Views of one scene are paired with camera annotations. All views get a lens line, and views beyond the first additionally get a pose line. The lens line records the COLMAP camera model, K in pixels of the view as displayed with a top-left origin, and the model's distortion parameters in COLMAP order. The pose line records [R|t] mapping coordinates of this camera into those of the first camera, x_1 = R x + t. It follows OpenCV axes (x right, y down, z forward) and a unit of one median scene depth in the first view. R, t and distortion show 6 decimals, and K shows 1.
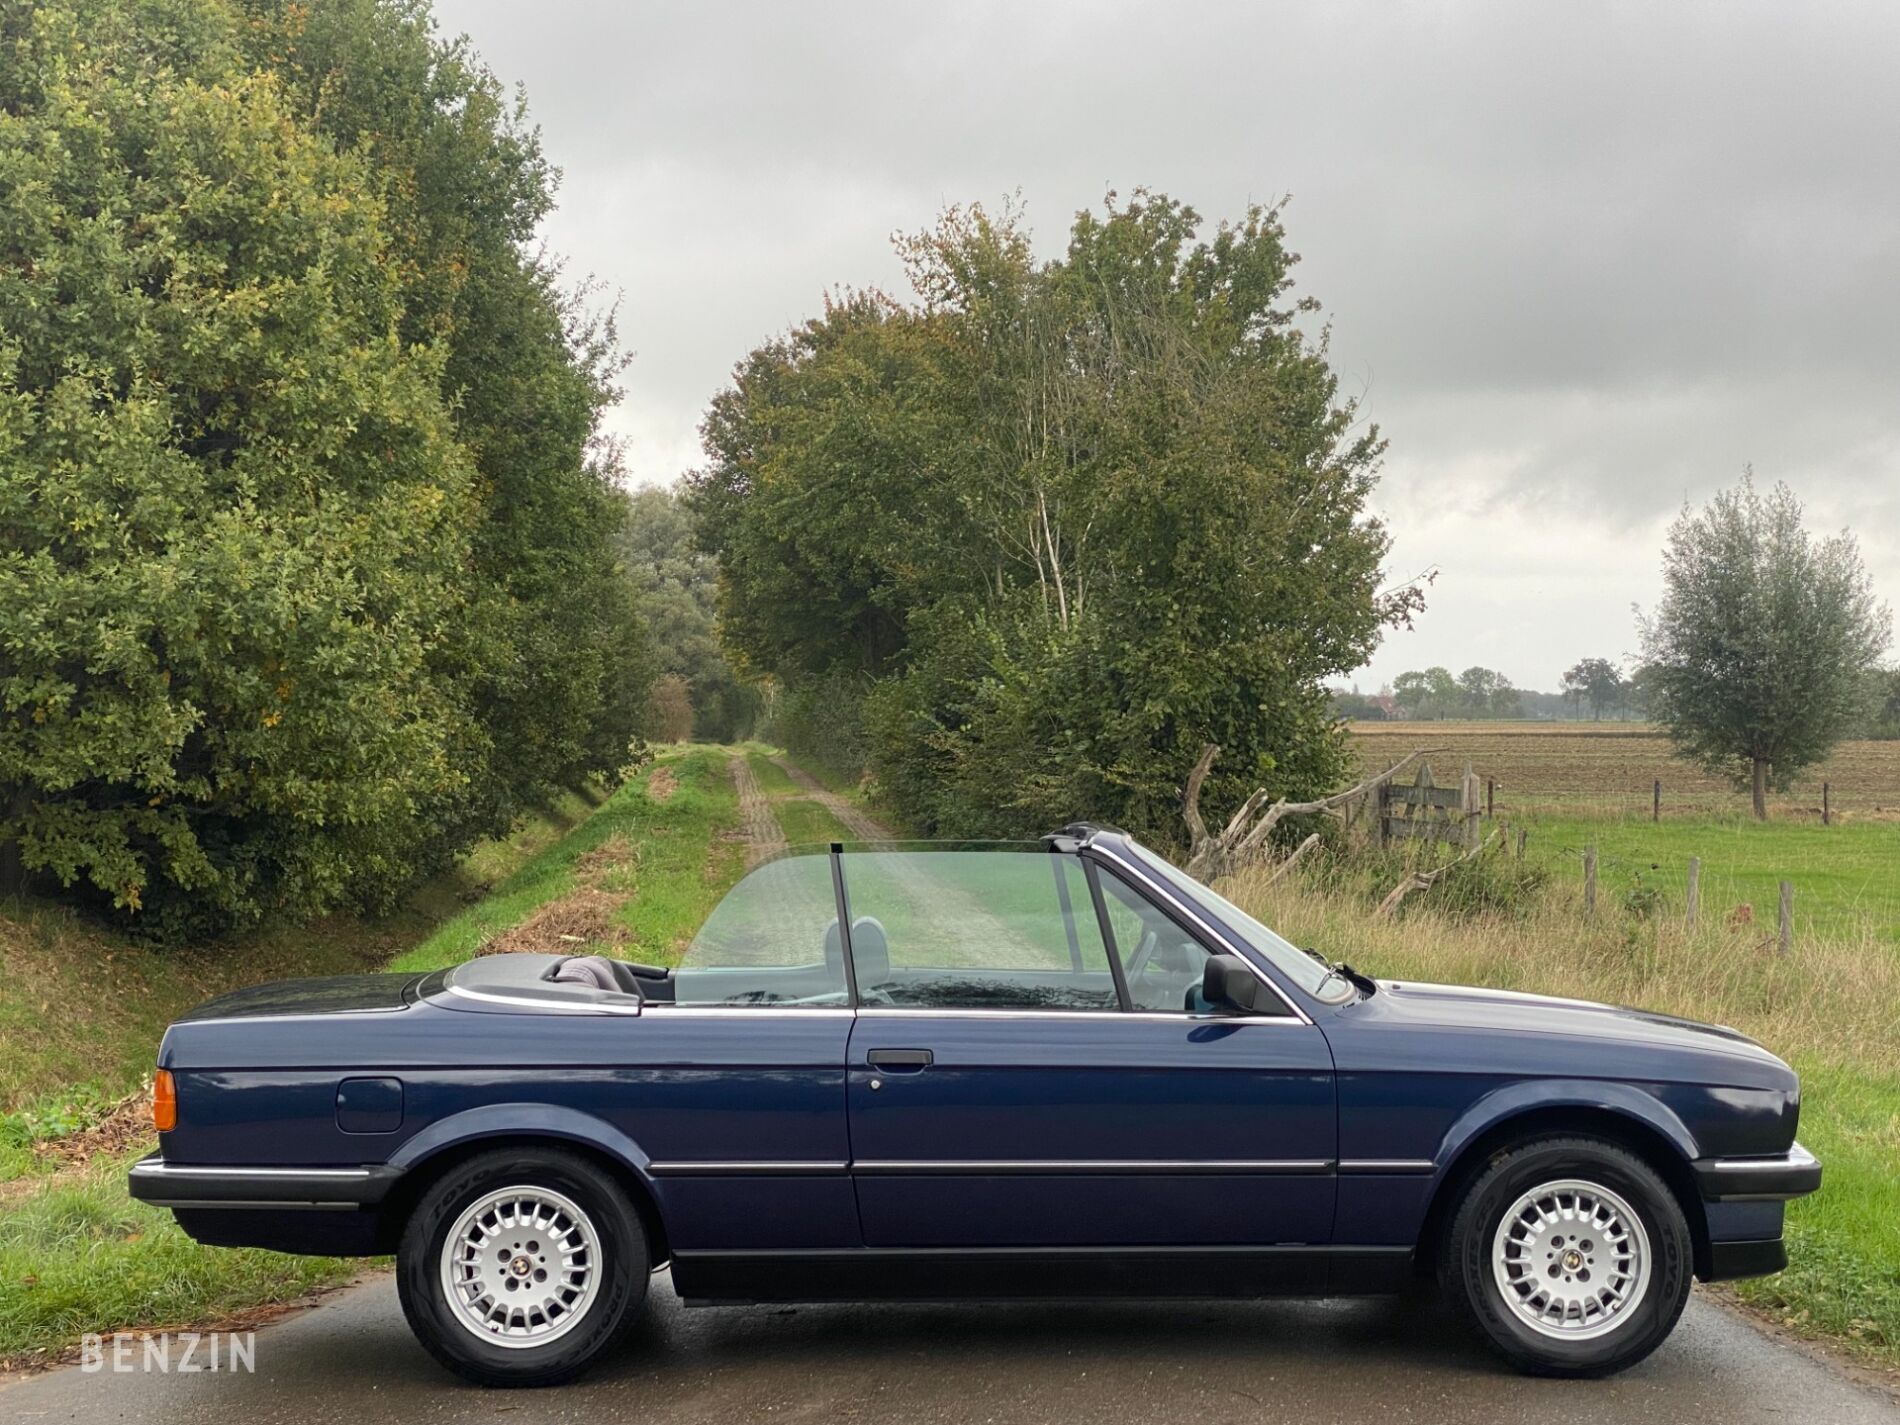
lens RADIAL K [[2969.8, 0, 955.4], [0, 2969.8, 680.2], [0, 0, 1]] dist [0.188038, -0.379715]
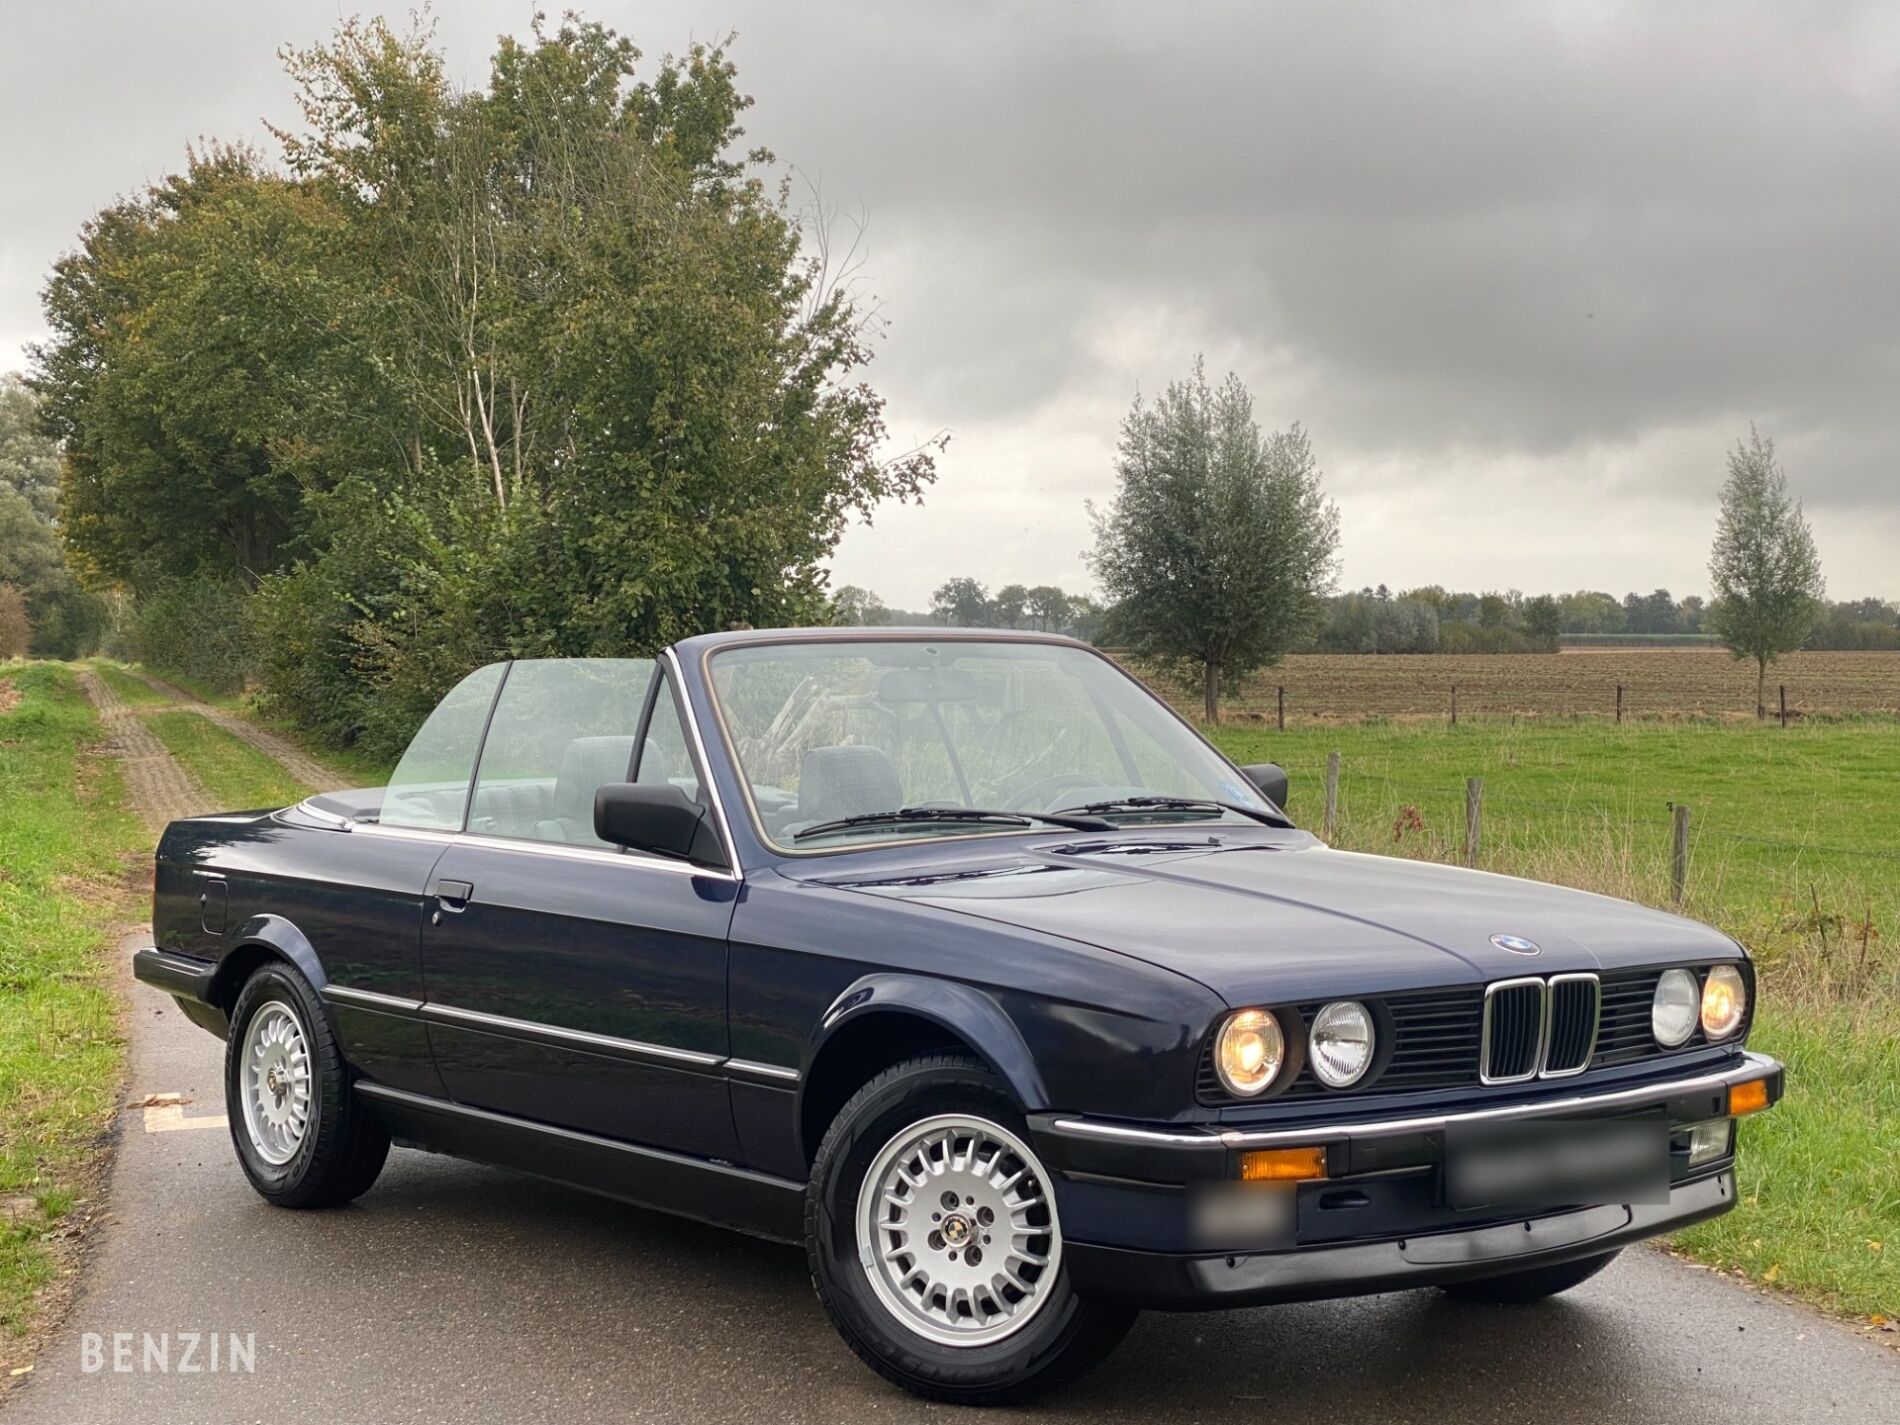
lens RADIAL K [[2980.8, 0, 950.0], [0, 2980.8, 712.5], [0, 0, 1]] dist [0.171207, -0.277492]
pose [[0.978230, -0.005371, 0.207455, -0.018256], [-0.002443, 0.999298, 0.037393, 0.010116], [-0.207510, -0.037086, 0.977530, 0.124578]]
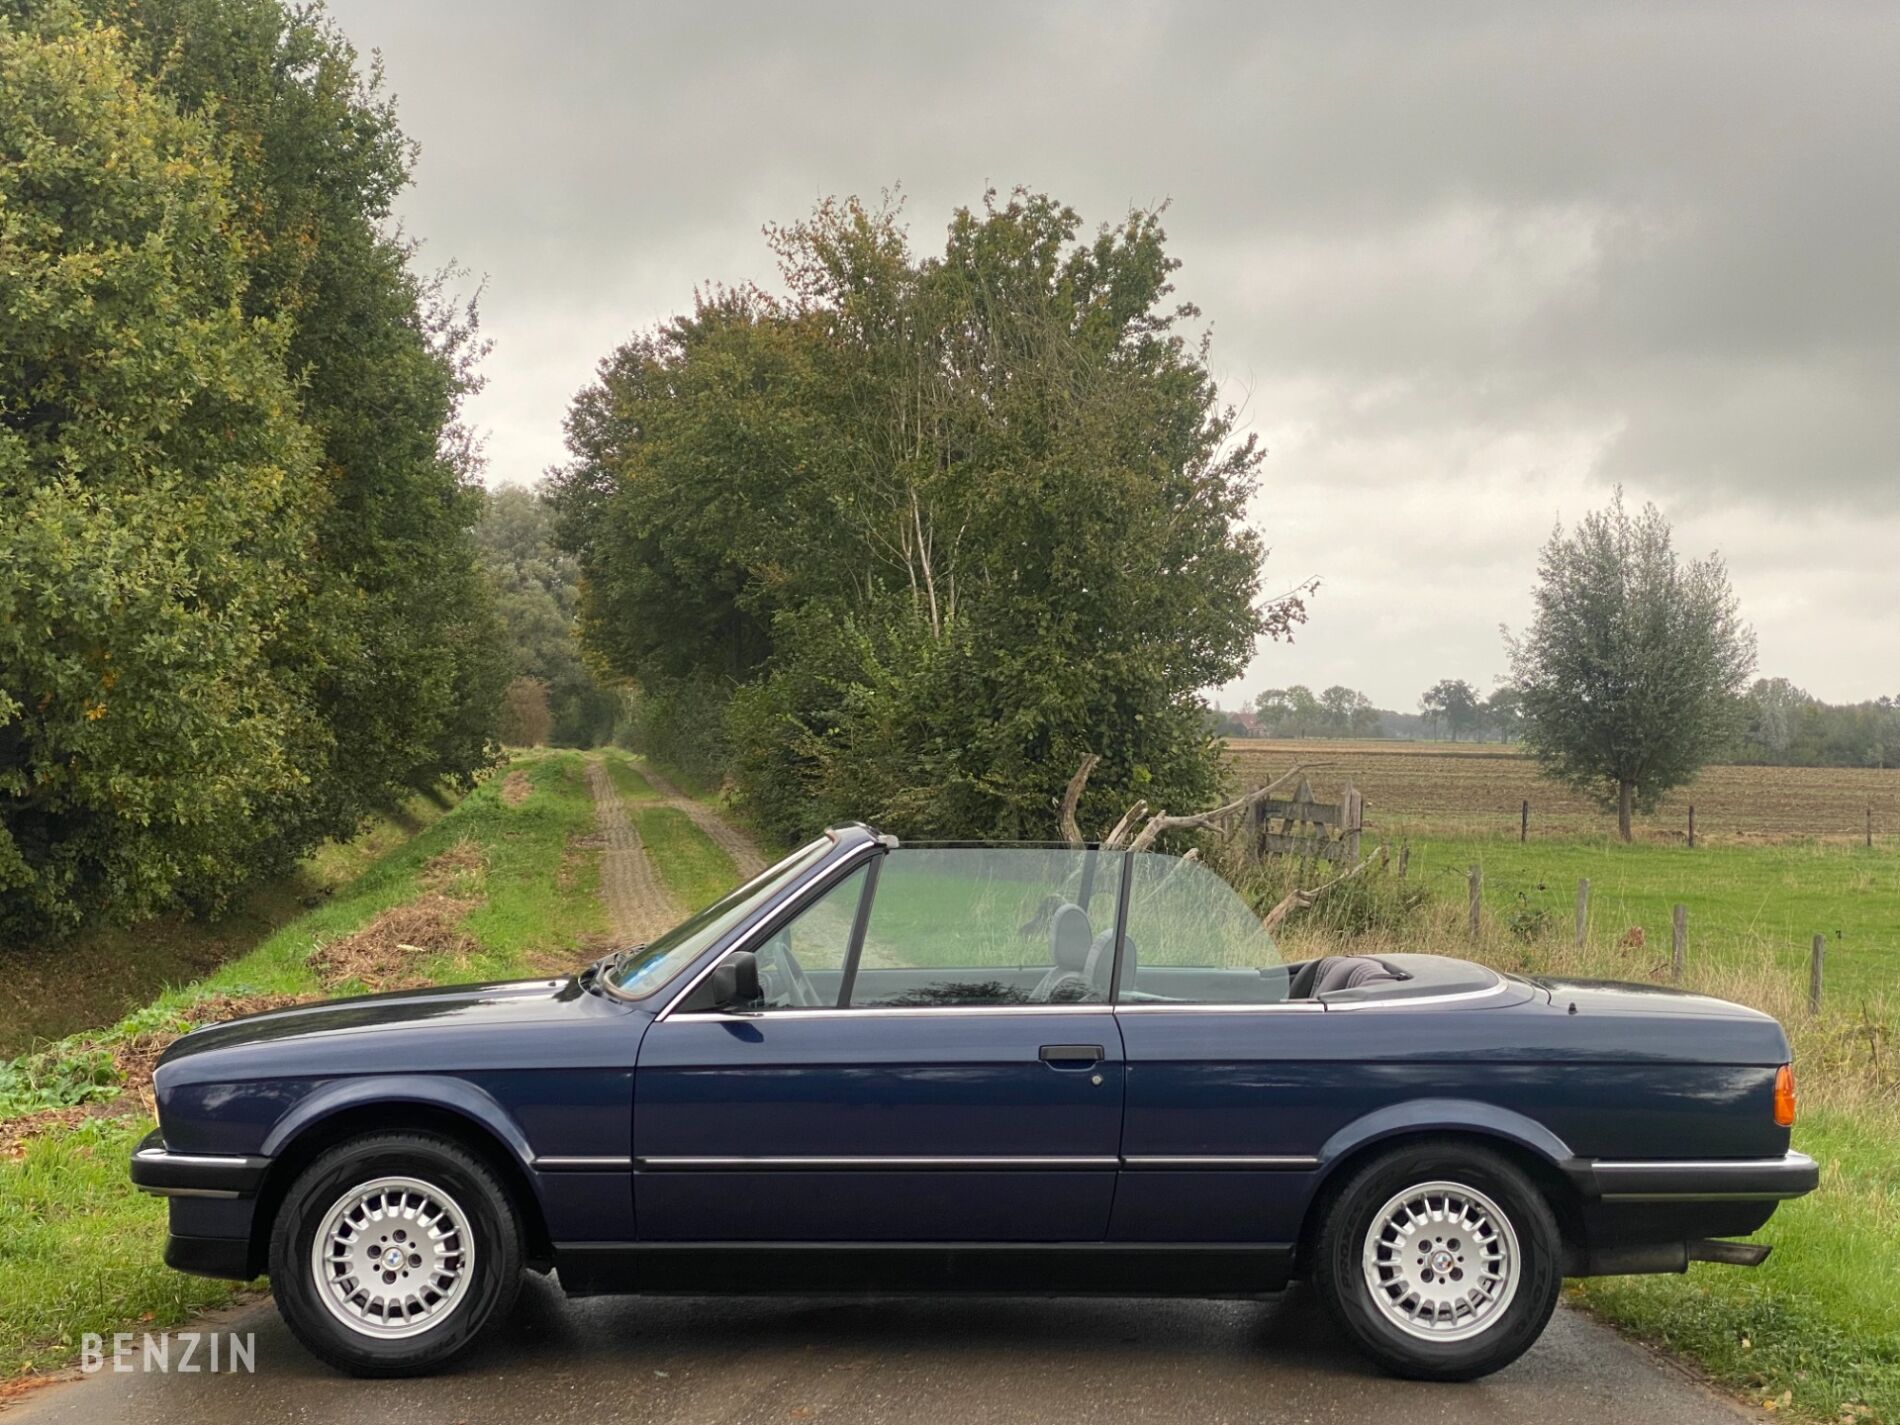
lens RADIAL K [[2982.5, 0, 991.9], [0, 2982.5, 684.2], [0, 0, 1]] dist [0.151572, -0.095228]
pose [[0.998137, 0.019042, 0.057970, -0.001408], [-0.018907, 0.999817, -0.002874, 0.001571], [-0.058014, 0.001773, 0.998314, 0.024631]]
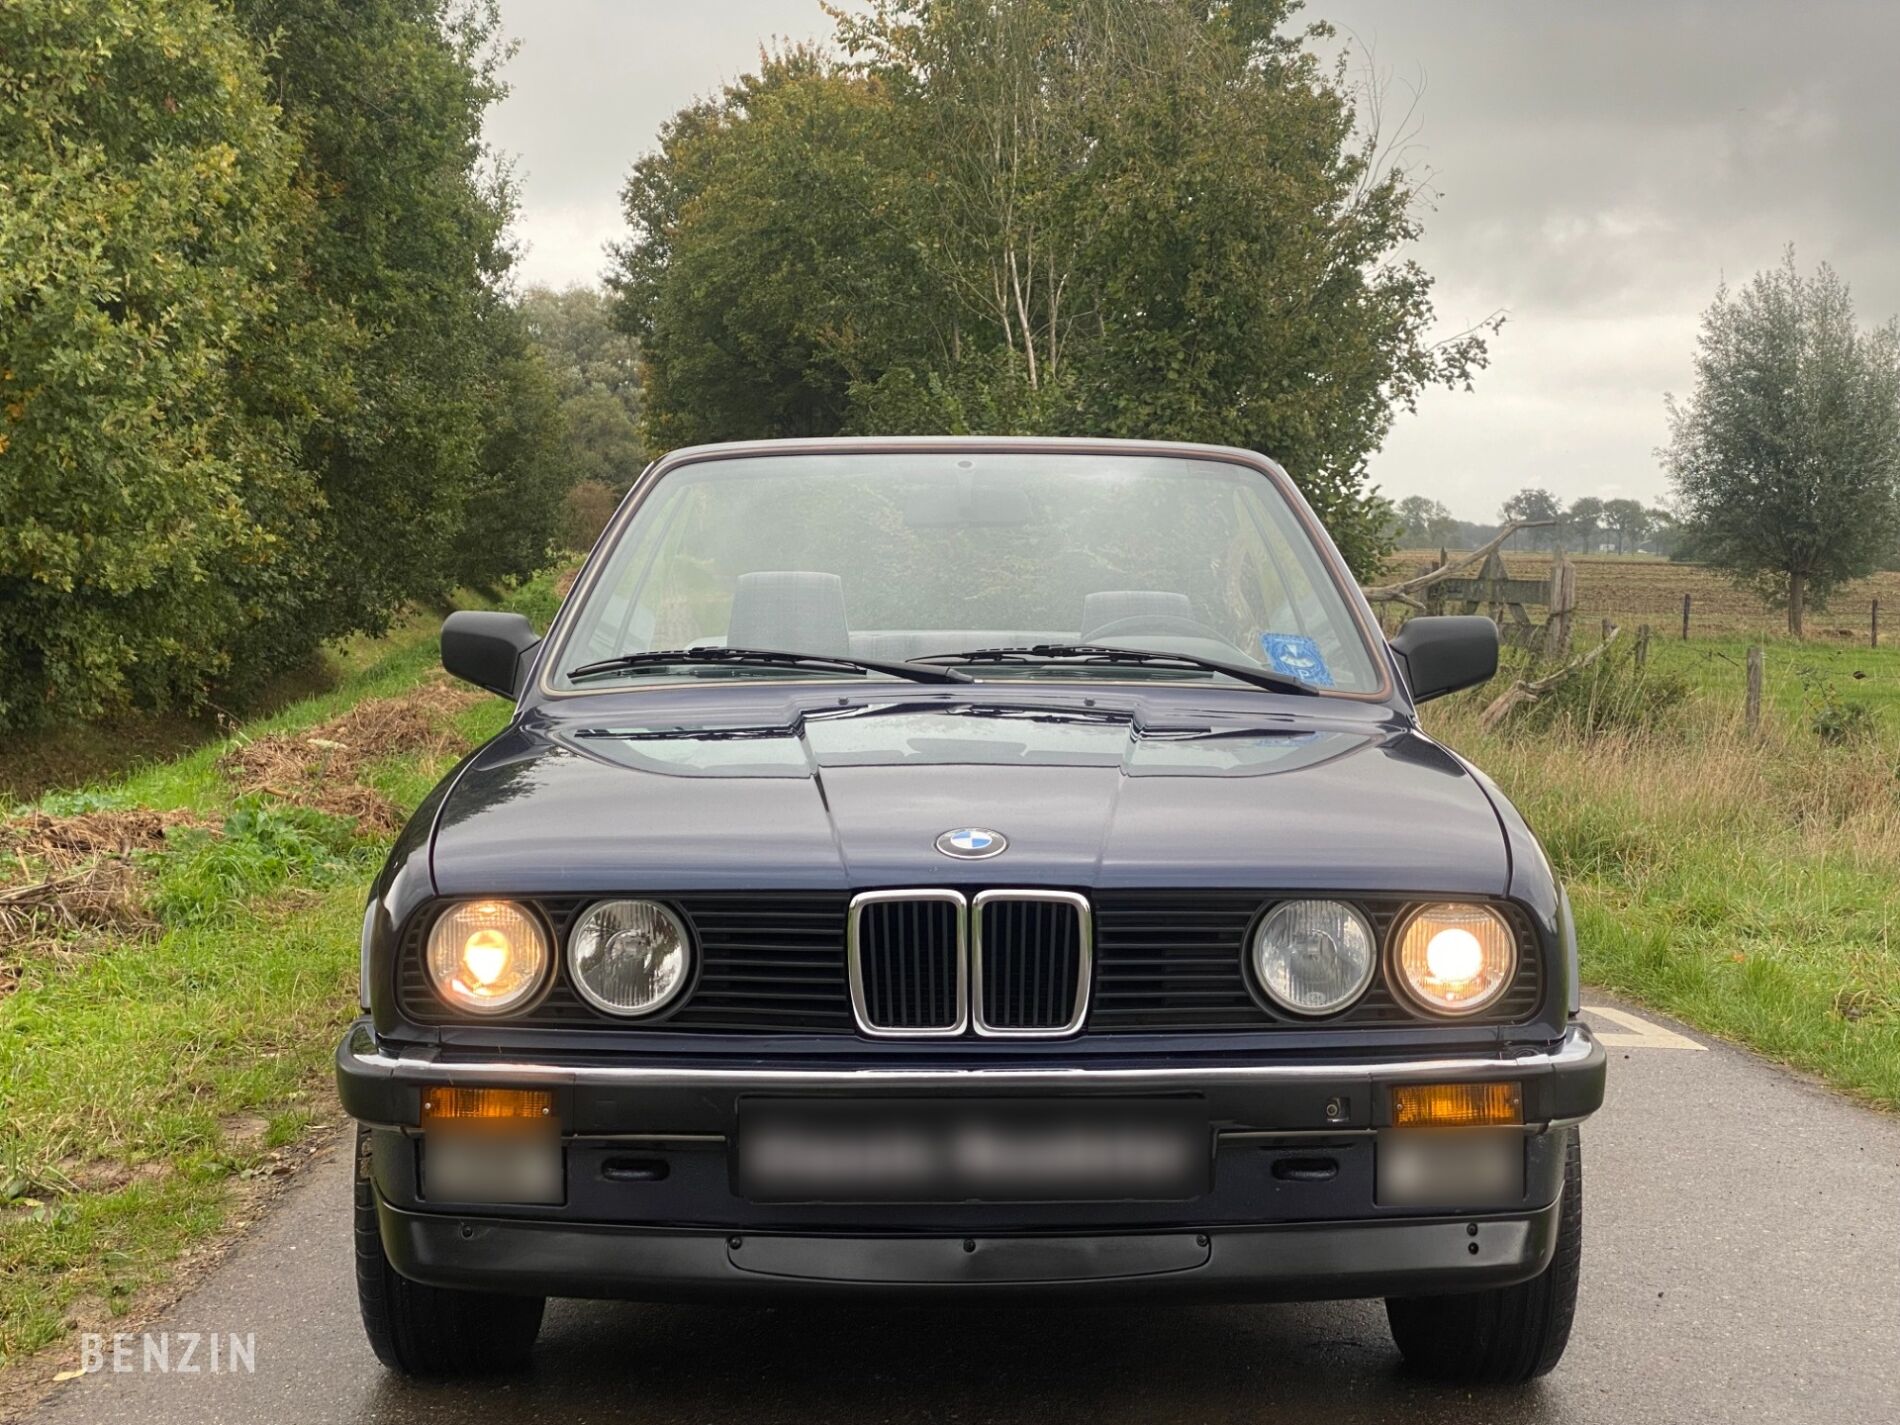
lens RADIAL K [[2969.8, 0, 955.4], [0, 2969.8, 680.2], [0, 0, 1]] dist [0.188038, -0.379715]
pose [[0.999570, 0.017825, 0.023279, -0.004566], [-0.019178, 0.998060, 0.059229, 0.014730], [-0.022178, -0.059650, 0.997973, 0.163021]]
